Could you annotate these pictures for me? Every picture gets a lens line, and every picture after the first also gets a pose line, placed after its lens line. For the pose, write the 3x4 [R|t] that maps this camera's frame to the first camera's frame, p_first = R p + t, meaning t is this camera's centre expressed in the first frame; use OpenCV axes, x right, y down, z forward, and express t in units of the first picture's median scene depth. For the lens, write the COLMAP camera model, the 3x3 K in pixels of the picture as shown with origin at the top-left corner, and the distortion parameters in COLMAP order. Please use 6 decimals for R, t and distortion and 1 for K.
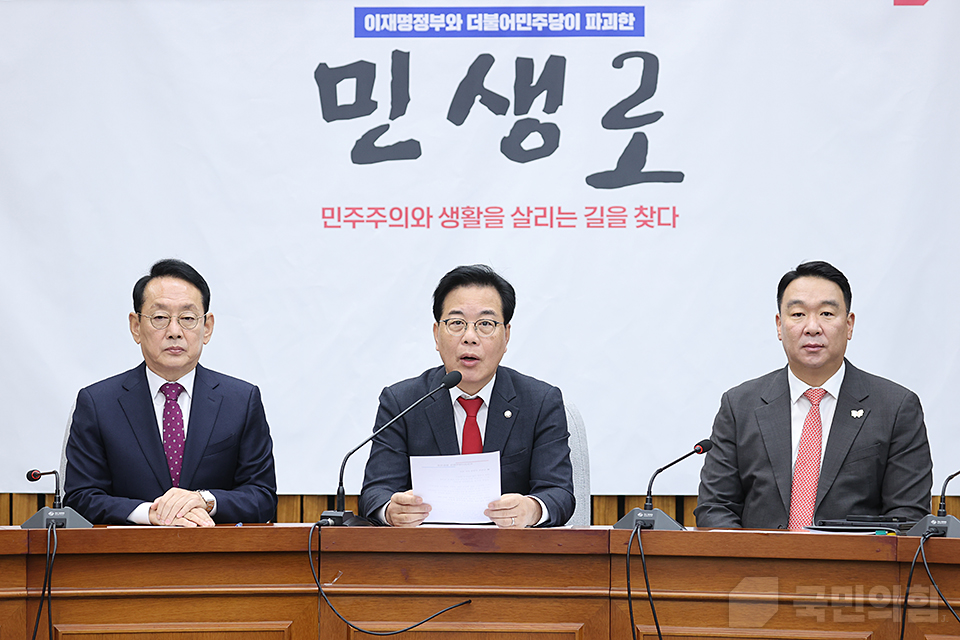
lens RADIAL K [[3934.6, 0, 489.8], [0, 3934.6, 317.7], [0, 0, 1]] dist [0.144524, 0.000000]
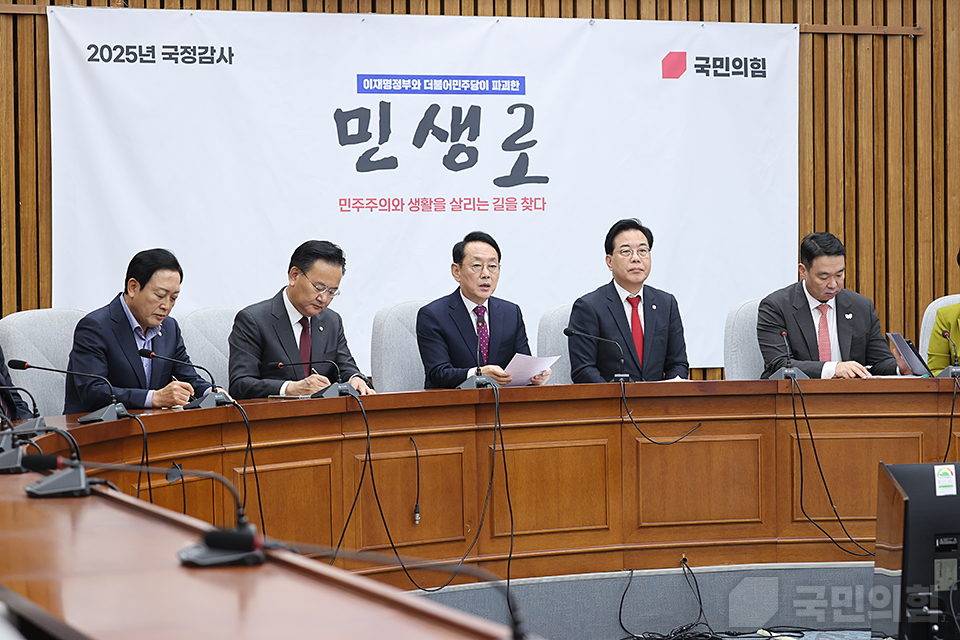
lens RADIAL K [[2765.7, 0, 500.8], [0, 2765.7, 271.5], [0, 0, 1]] dist [0.026285, 0.000000]
pose [[0.922909, -0.012522, 0.384813, -0.416892], [0.014288, 0.999896, -0.001731, 0.004557], [-0.384752, 0.007095, 0.922993, -0.065550]]
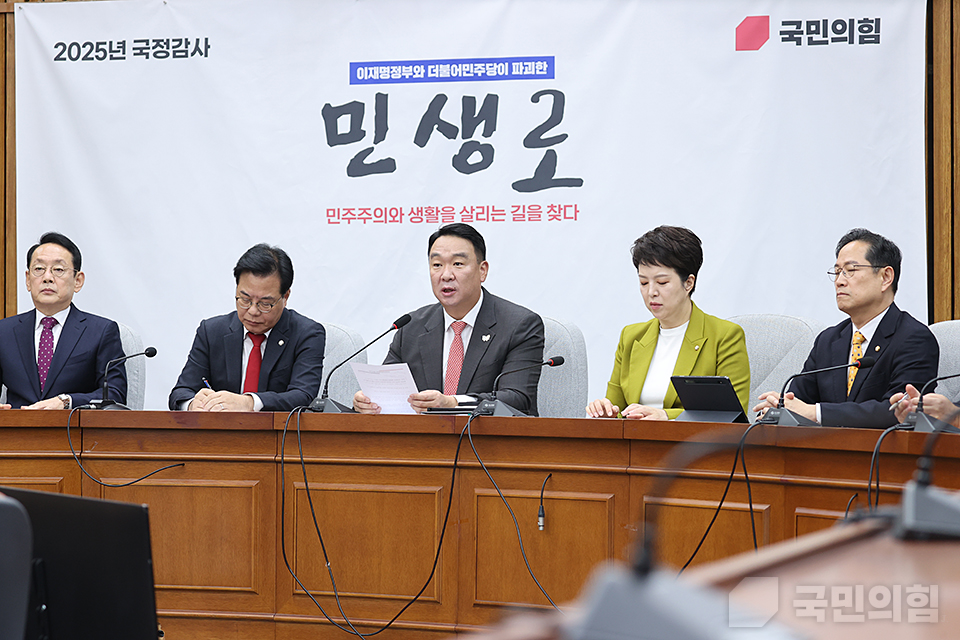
lens RADIAL K [[3053.6, 0, 477.3], [0, 3053.6, 256.2], [0, 0, 1]] dist [-0.029593, 0.000000]
pose [[0.966696, -0.009026, -0.255767, 0.279344], [-0.001998, 0.999081, -0.042809, 0.033733], [0.255919, 0.041894, 0.965790, -0.009522]]
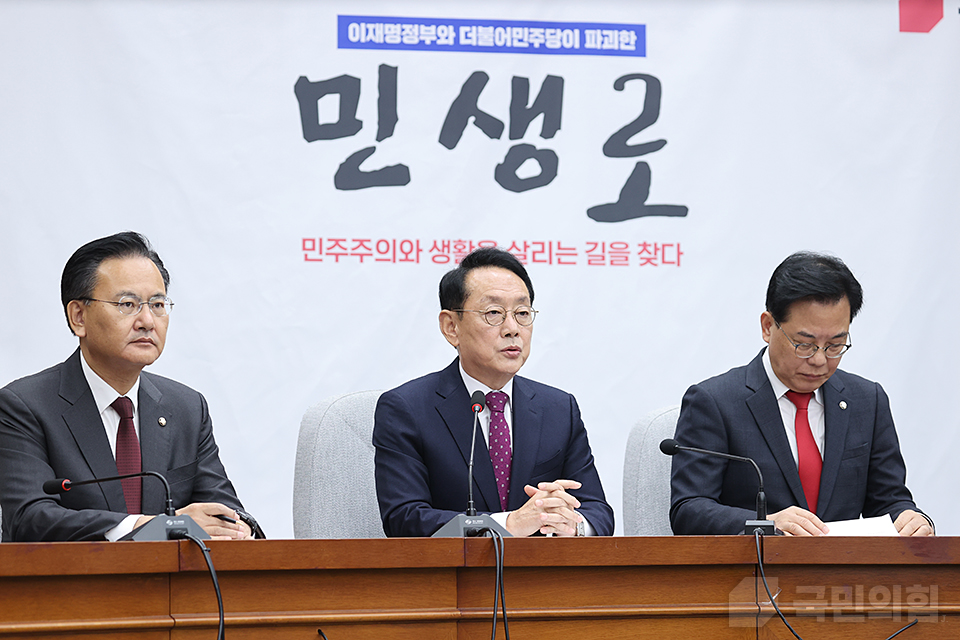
lens RADIAL K [[3934.6, 0, 487.3], [0, 3934.6, 327.7], [0, 0, 1]] dist [0.144524, 0.000000]
pose [[0.950952, 0.010597, 0.309156, -0.277461], [0.006566, 0.998496, -0.054422, 0.040738], [-0.309268, 0.053783, 0.949453, 0.146853]]
